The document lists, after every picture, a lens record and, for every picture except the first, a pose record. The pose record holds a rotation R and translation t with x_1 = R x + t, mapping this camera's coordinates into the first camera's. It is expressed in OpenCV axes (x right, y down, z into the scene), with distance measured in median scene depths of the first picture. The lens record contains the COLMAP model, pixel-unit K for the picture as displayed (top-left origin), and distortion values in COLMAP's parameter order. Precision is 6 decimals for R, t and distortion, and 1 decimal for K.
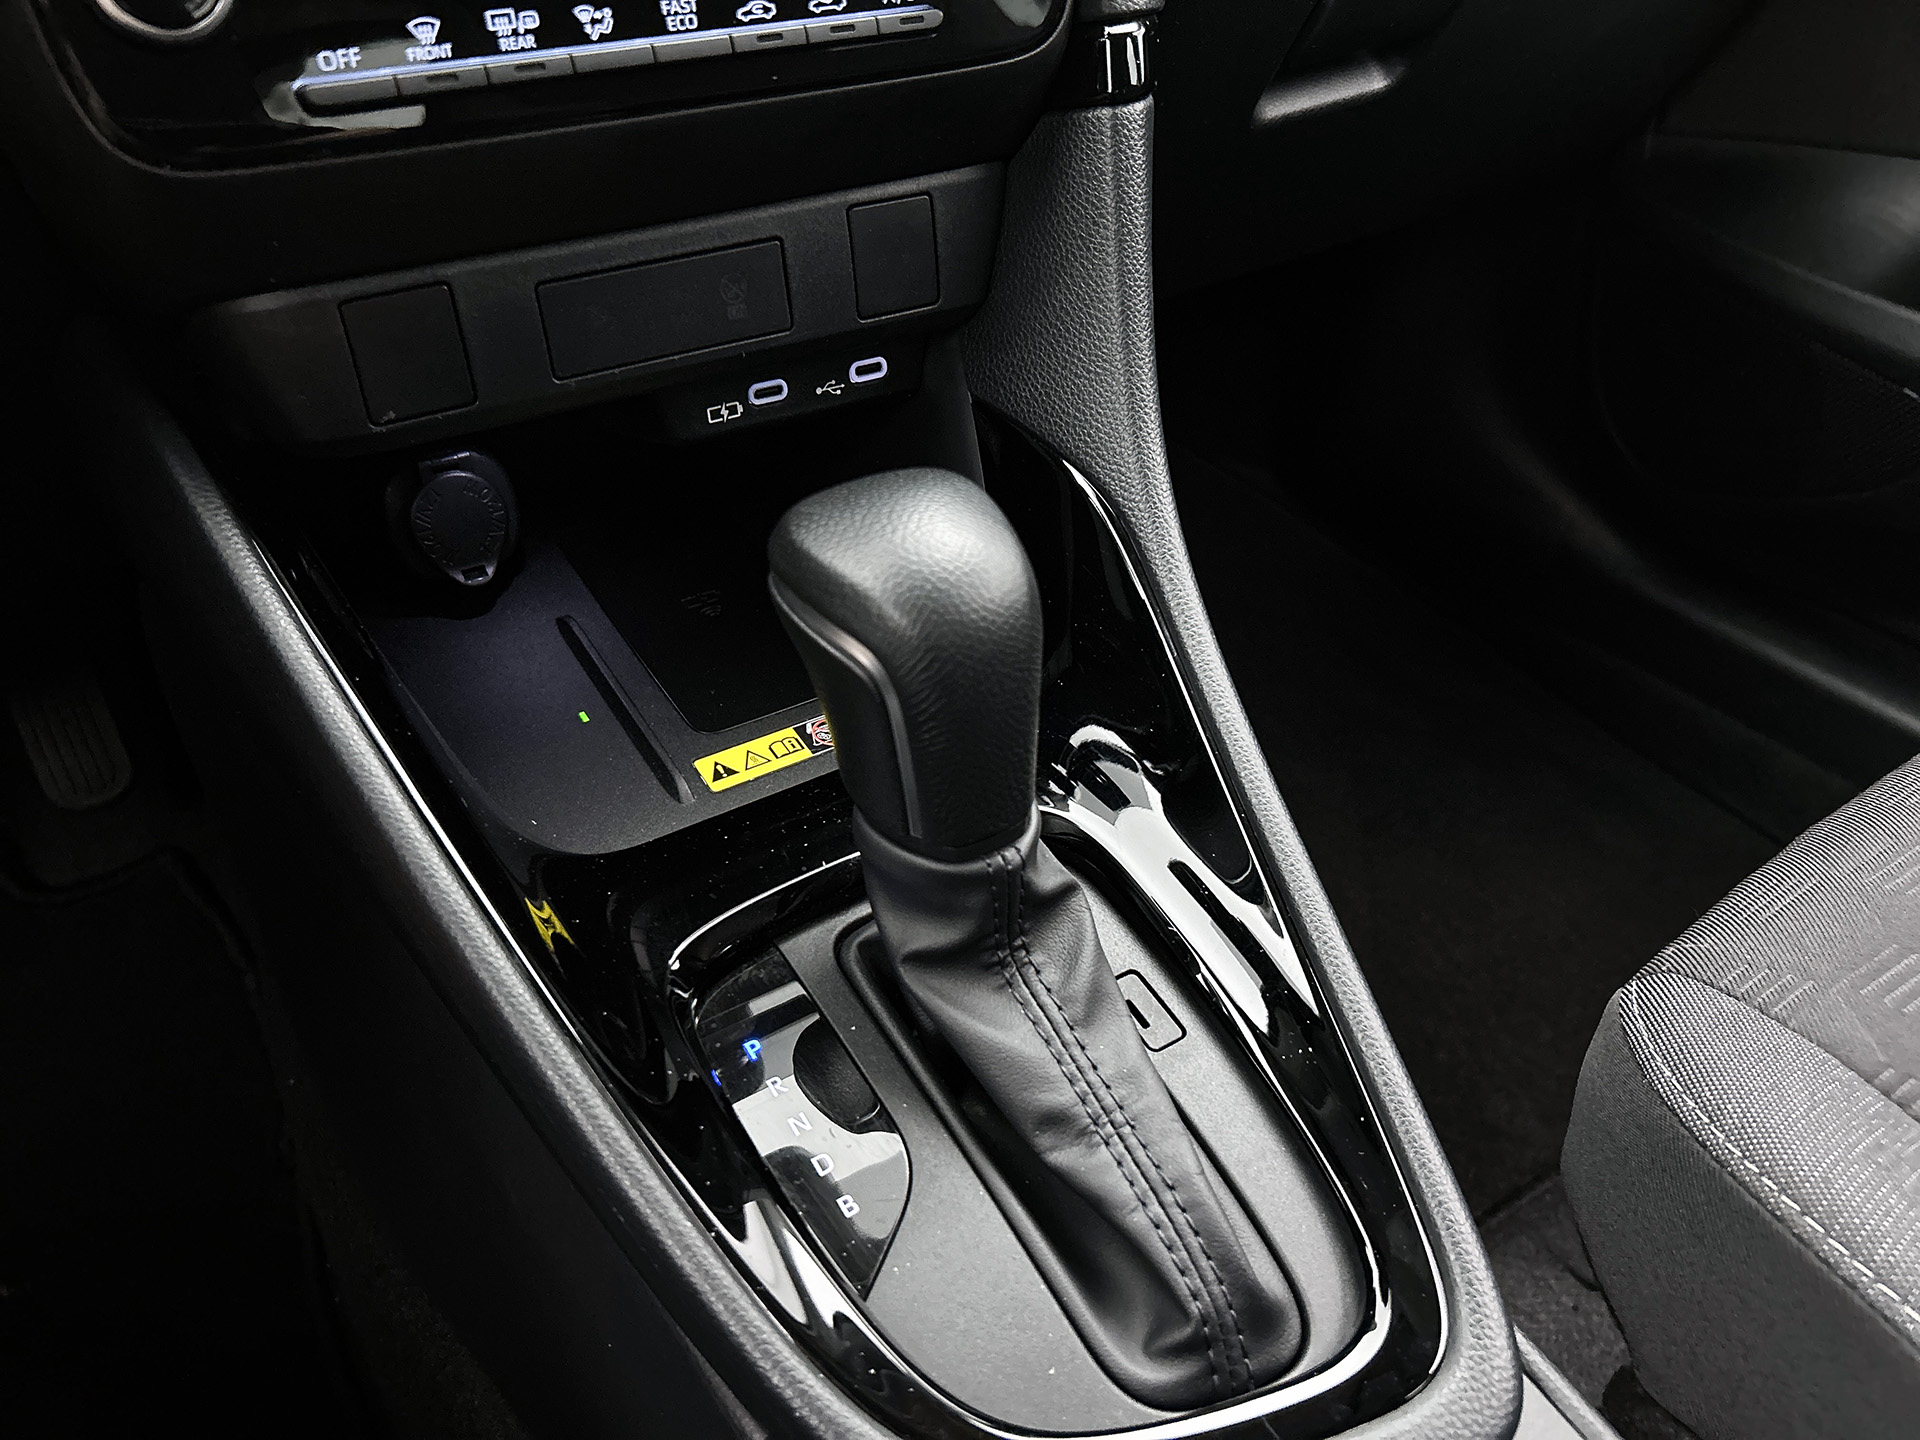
lens RADIAL K [[1454.2, 0, 957.8], [0, 1454.2, 729.7], [0, 0, 1]] dist [-0.002434, -0.003317]
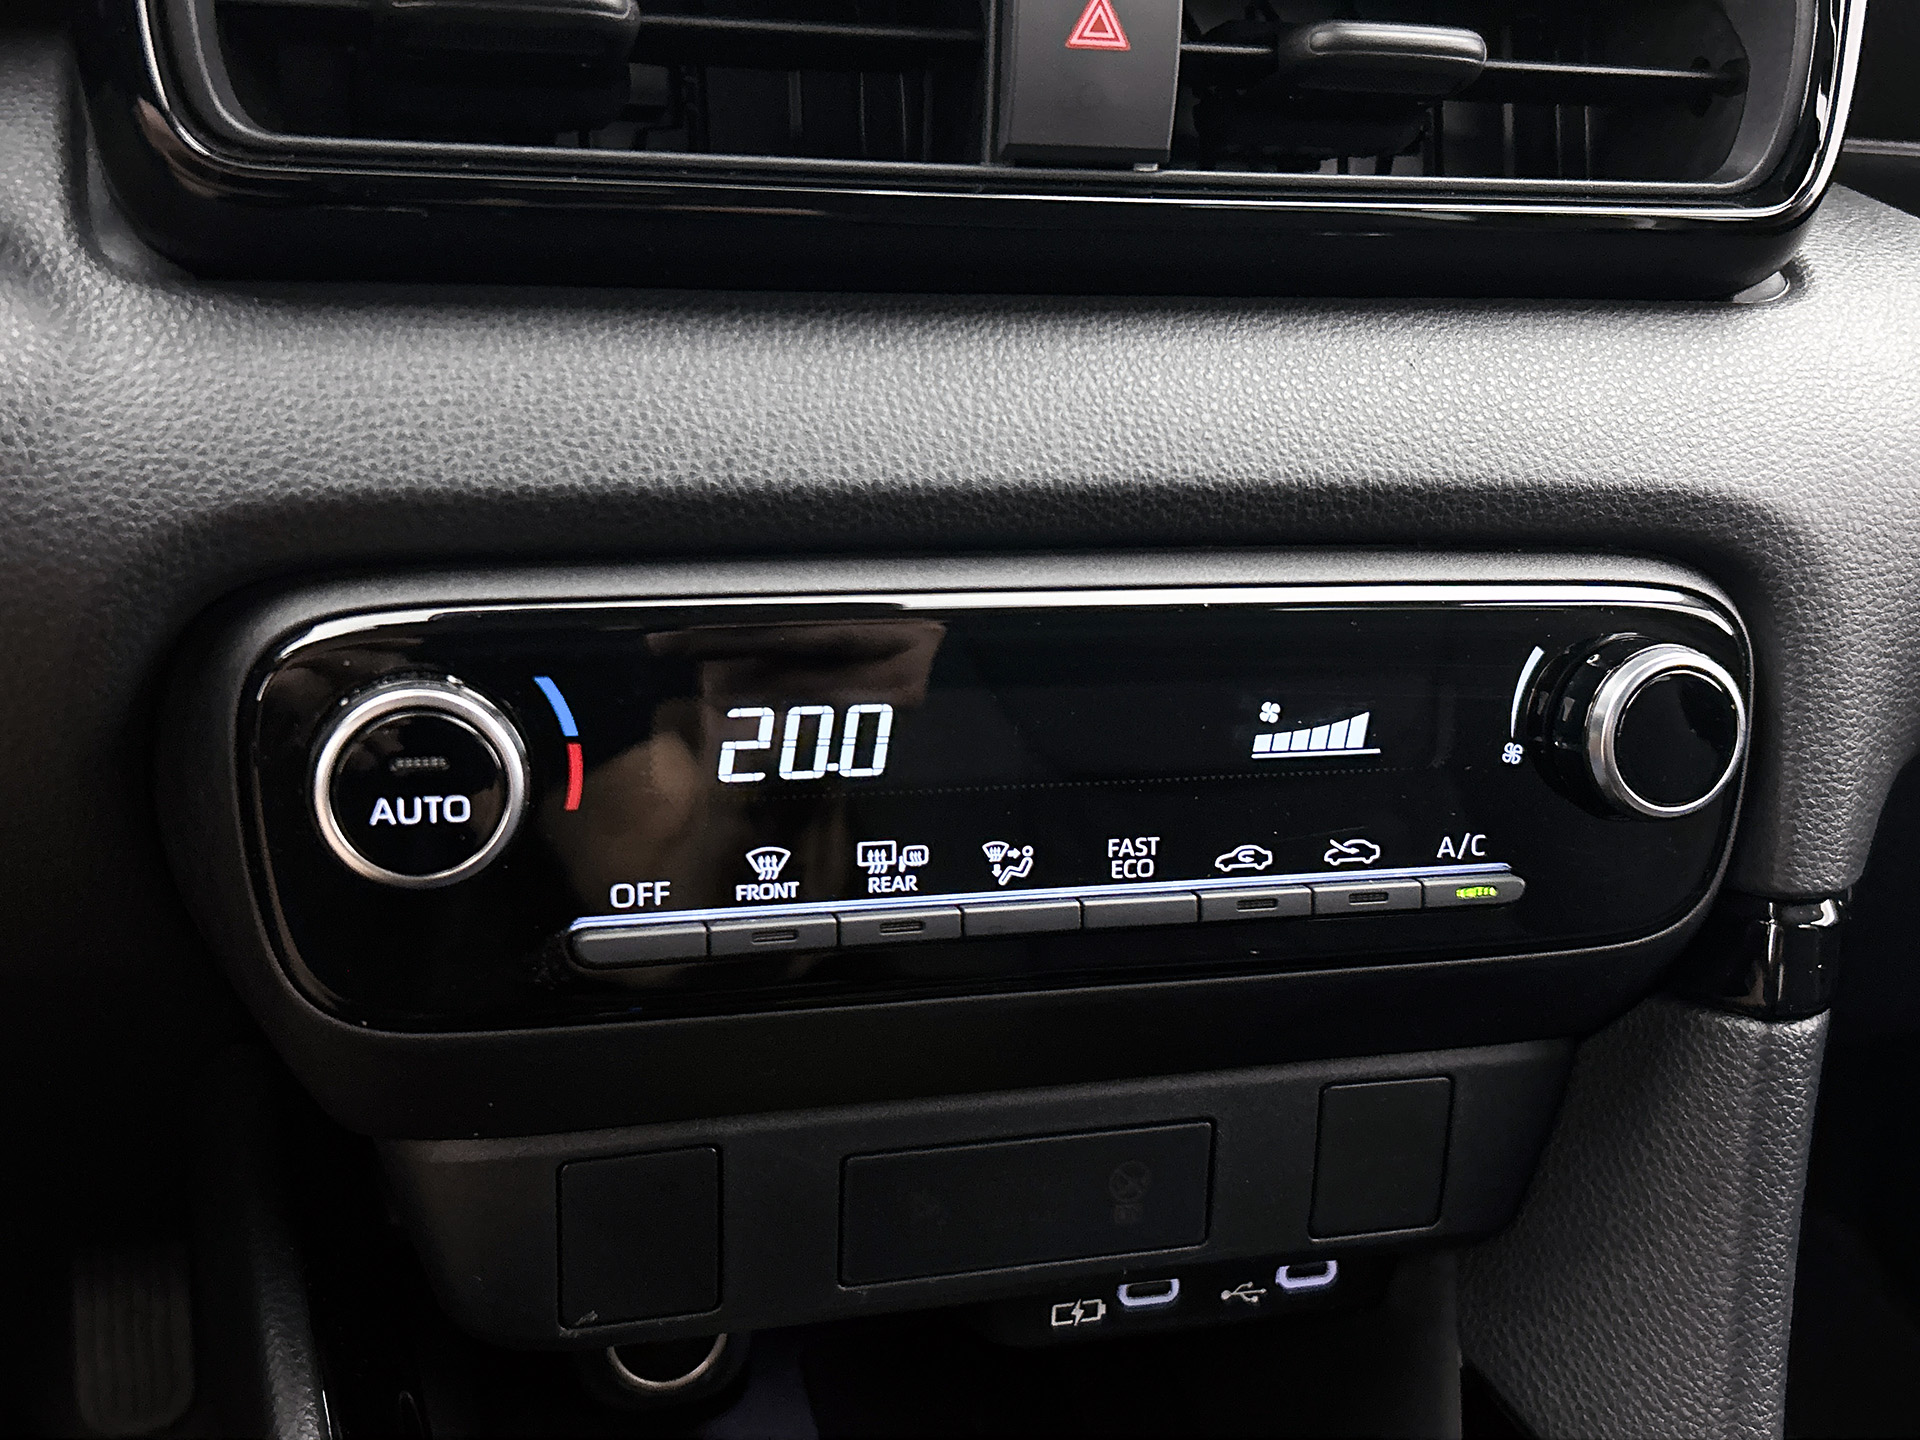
lens RADIAL K [[1913.4, 0, 960.0], [0, 1913.4, 720.0], [0, 0, 1]] dist [0.071276, -0.250272]
pose [[0.961684, 0.163586, -0.220008, -0.070299], [-0.215818, 0.946598, -0.239530, -0.275211], [0.169075, 0.277833, 0.945633, 0.105047]]
